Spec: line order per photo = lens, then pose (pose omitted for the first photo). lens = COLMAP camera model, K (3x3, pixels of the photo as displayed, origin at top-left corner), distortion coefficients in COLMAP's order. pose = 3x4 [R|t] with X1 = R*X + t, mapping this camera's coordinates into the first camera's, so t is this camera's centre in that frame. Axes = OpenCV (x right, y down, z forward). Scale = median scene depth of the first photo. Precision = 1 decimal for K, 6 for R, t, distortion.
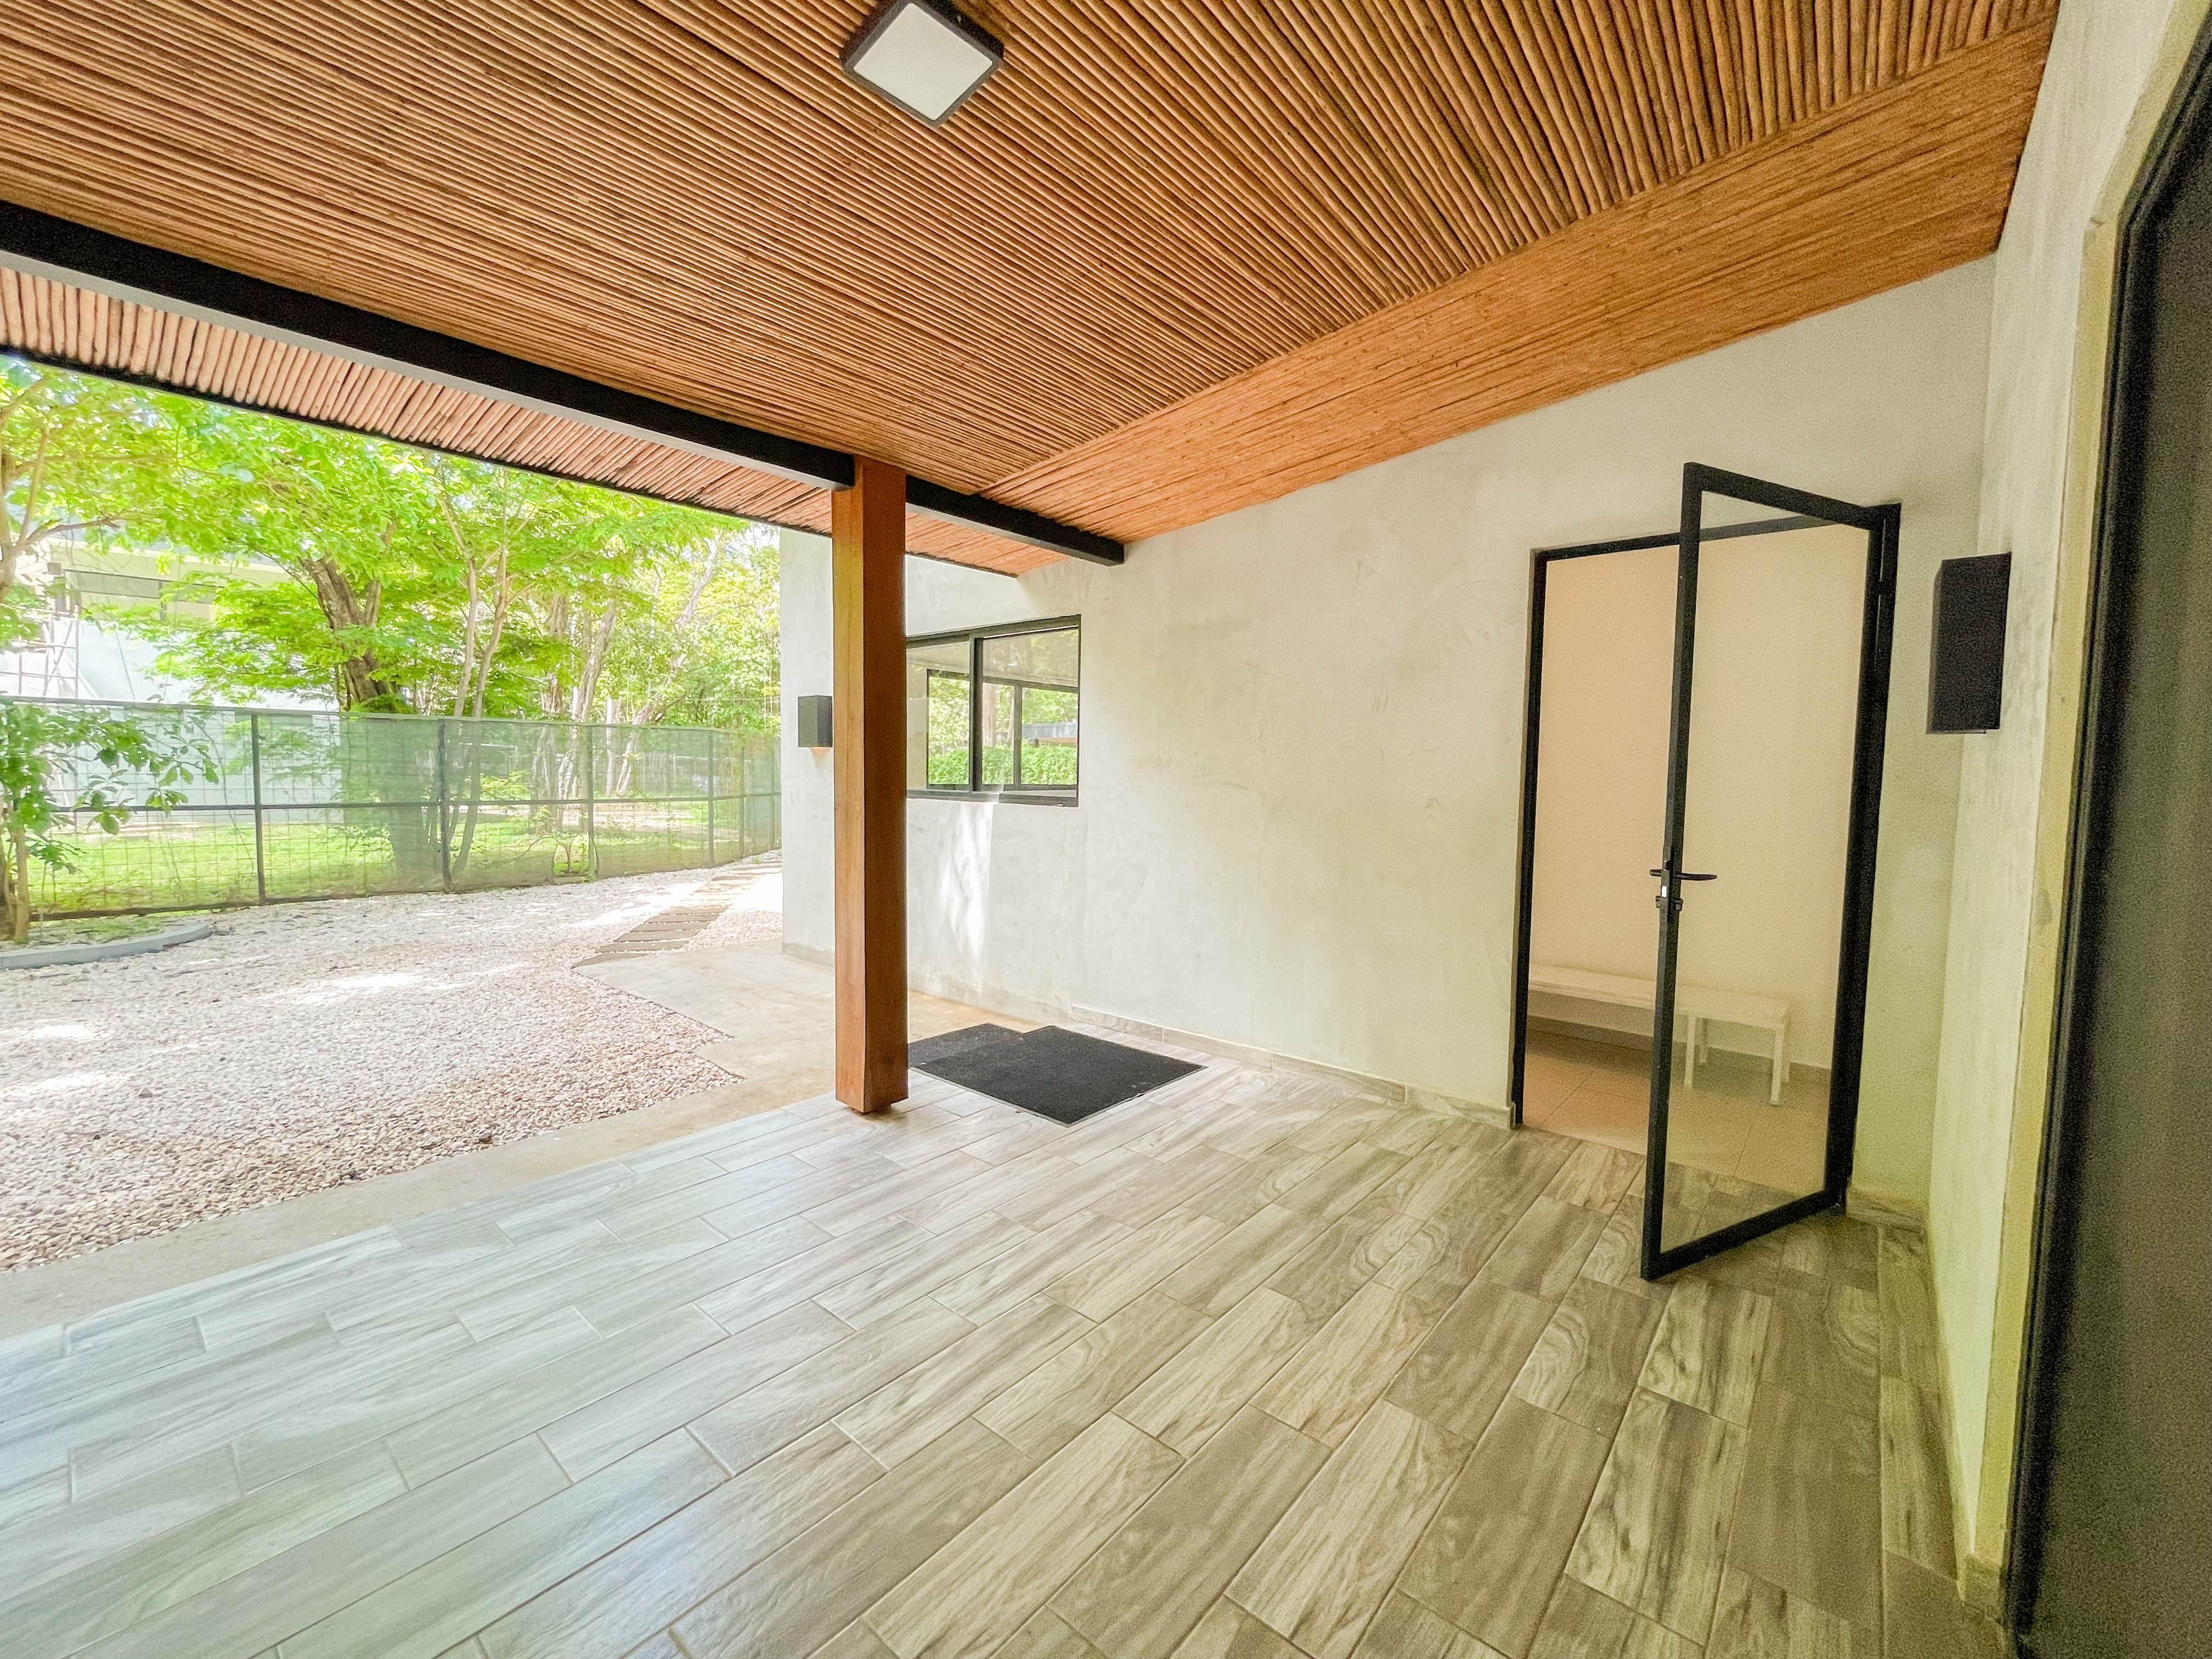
lens RADIAL K [[896.1, 0, 1110.3], [0, 896.1, 823.7], [0, 0, 1]] dist [-0.001562, -0.000404]
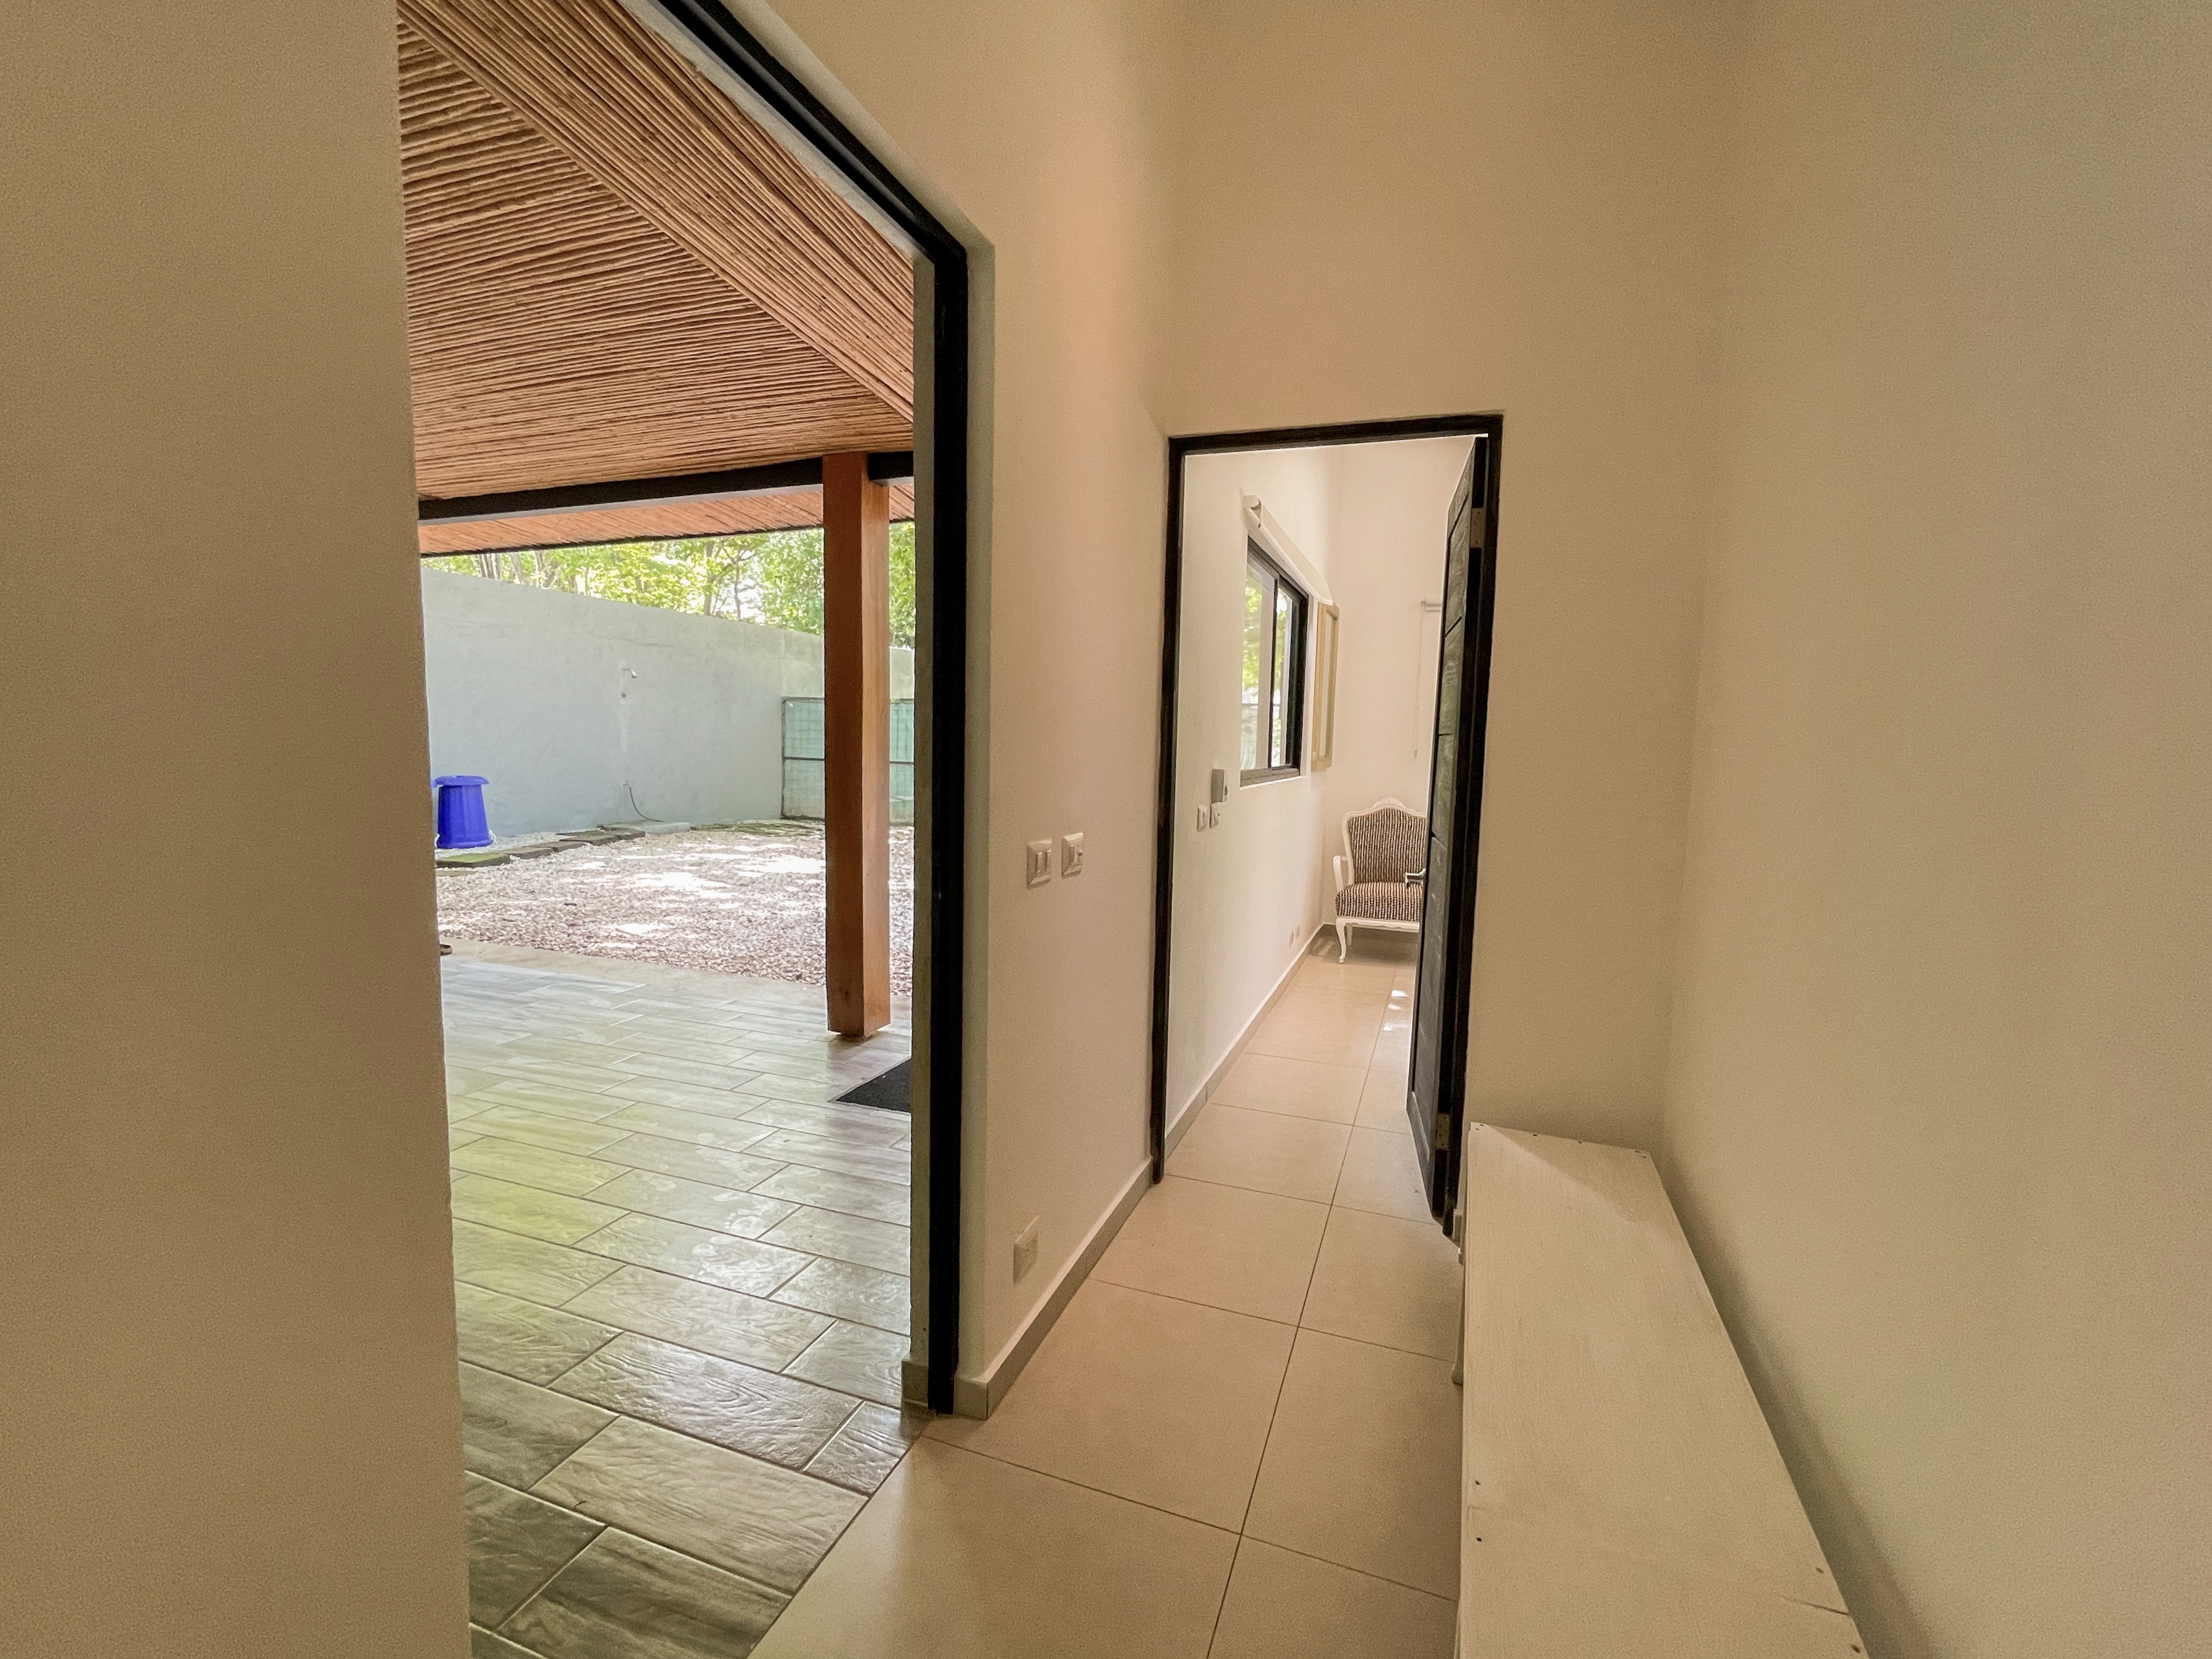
lens RADIAL K [[966.3, 0, 1095.9], [0, 966.3, 825.1], [0, 0, 1]] dist [-0.002500, -0.000672]
pose [[0.349834, 0.079277, -0.933451, 0.783825], [-0.074310, 0.995622, 0.056707, -0.028510], [0.933860, 0.049527, 0.354193, 0.697240]]
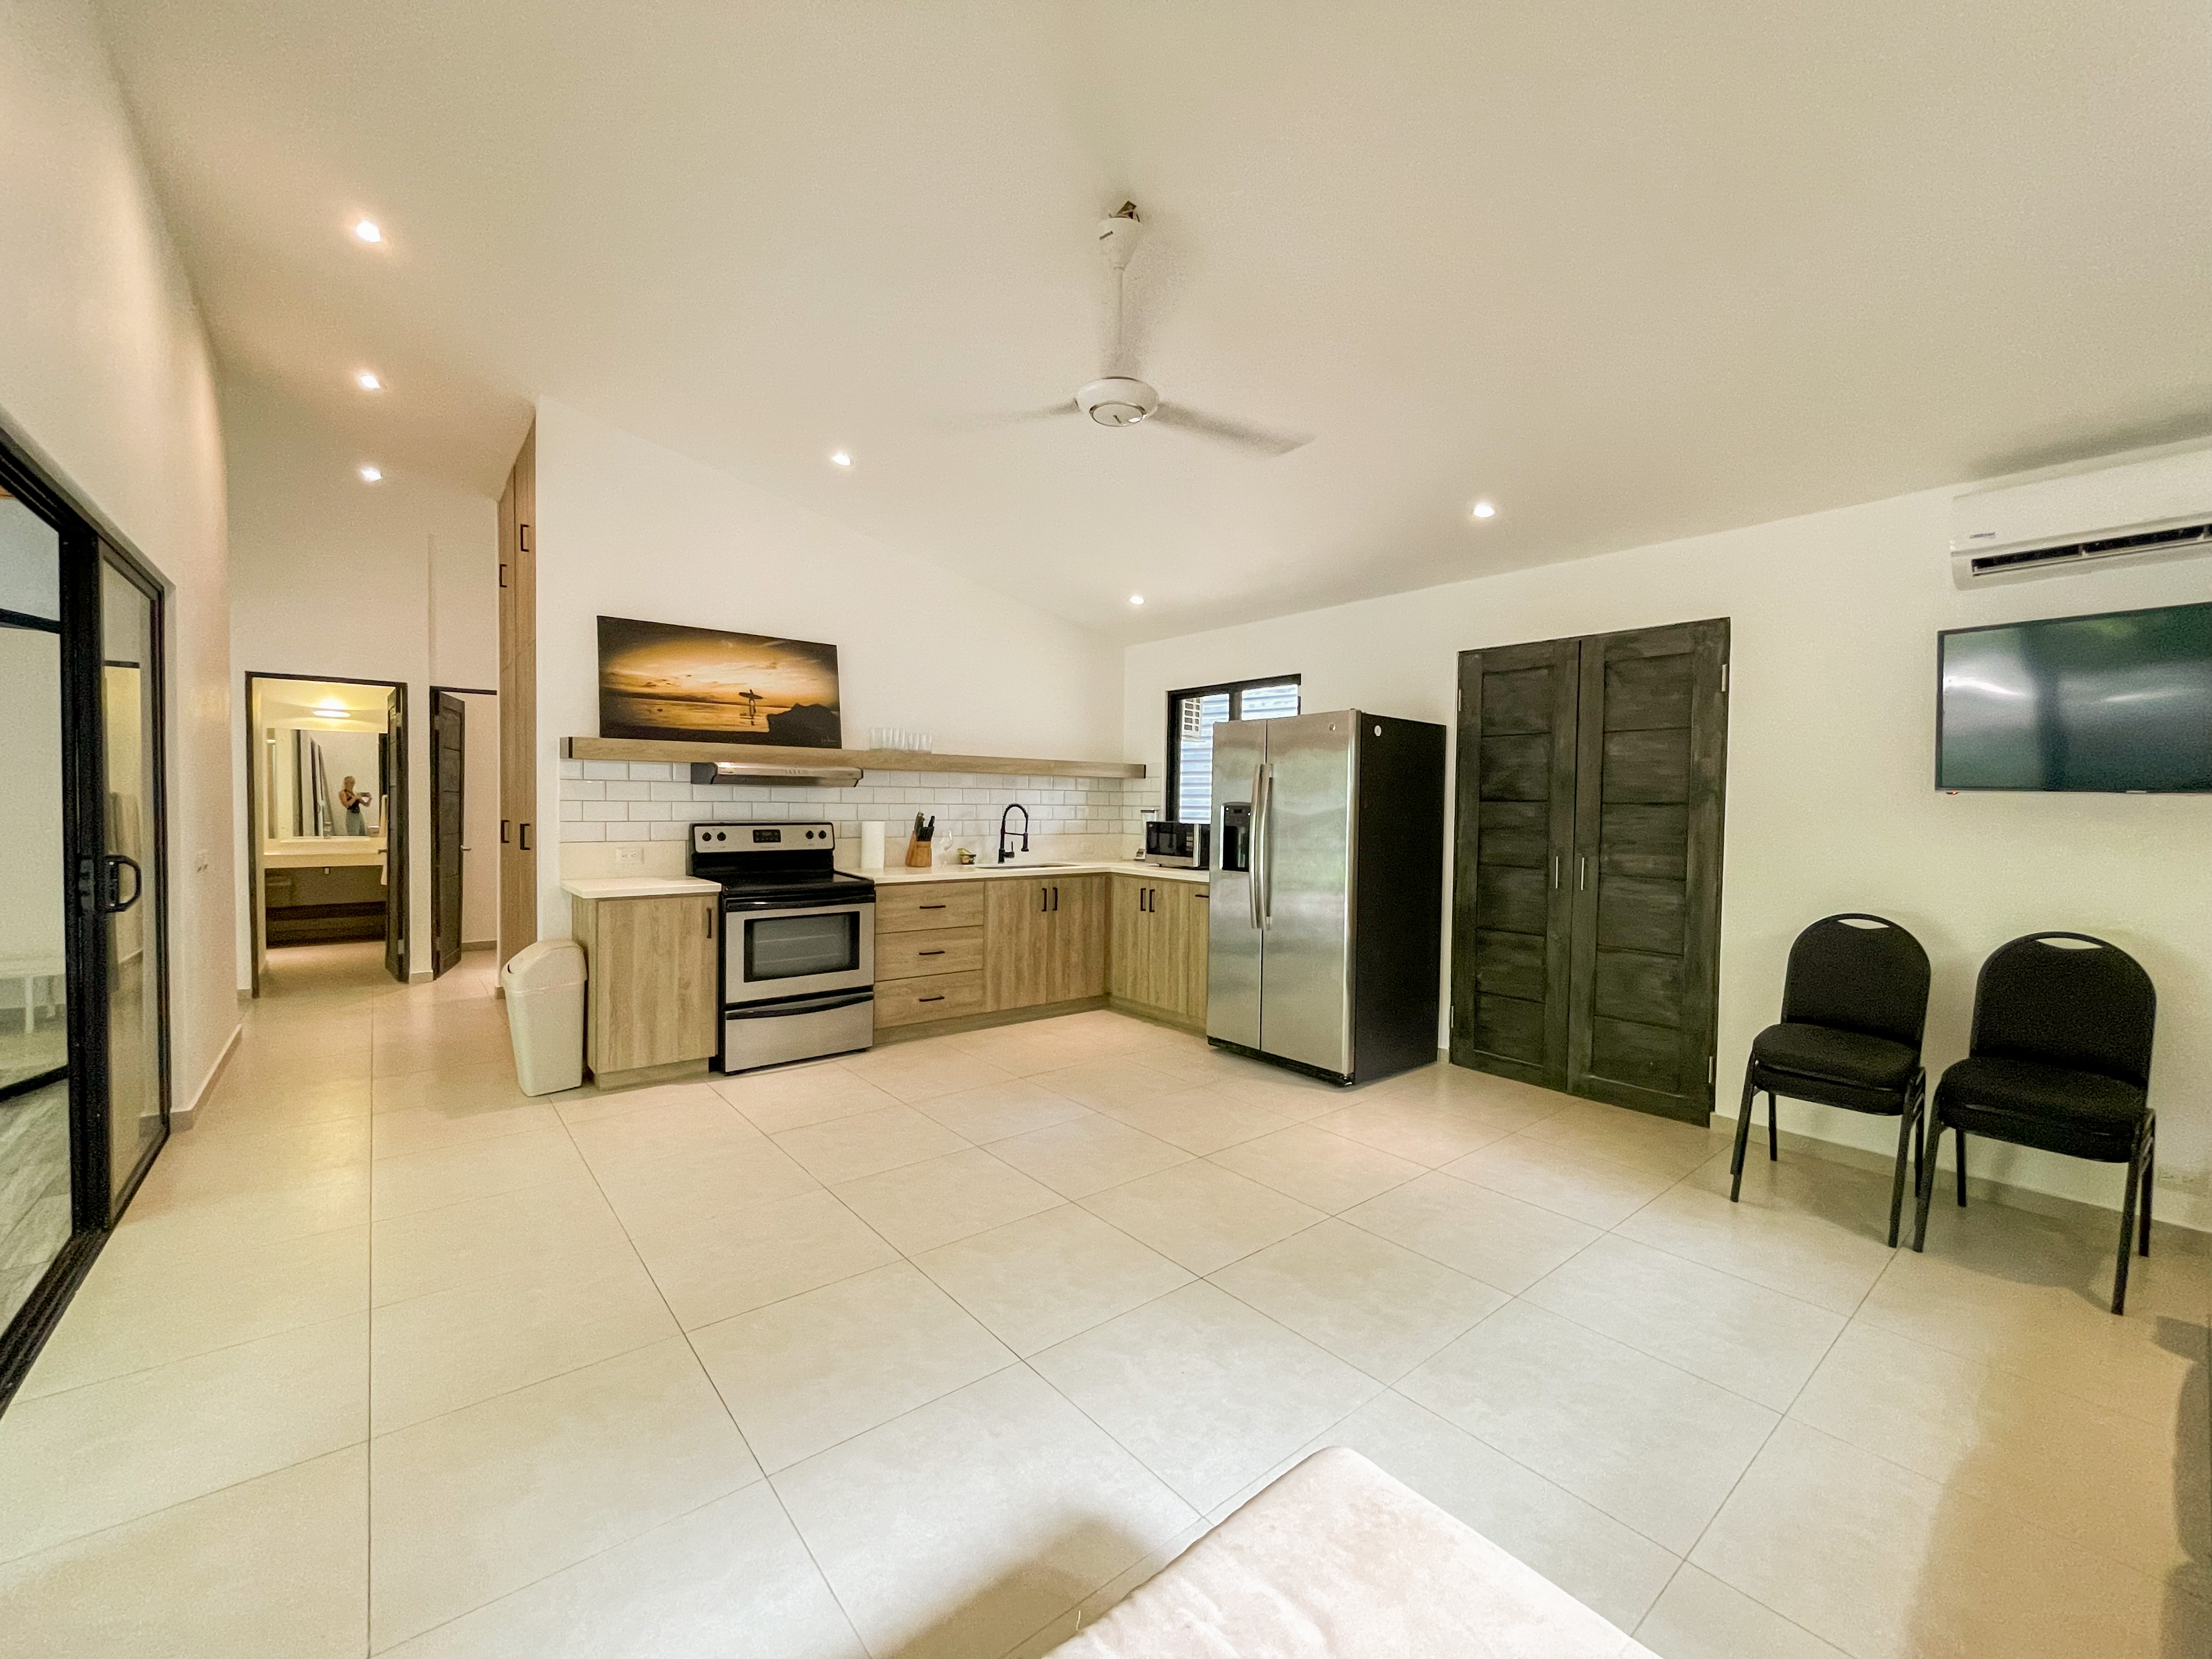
lens RADIAL K [[896.1, 0, 1107.2], [0, 896.1, 826.2], [0, 0, 1]] dist [-0.001562, -0.000404]
pose [[0.178772, -0.036565, 0.983211, -0.301916], [0.050695, 0.998324, 0.027910, 0.035050], [-0.982584, 0.044855, 0.180326, -0.700248]]
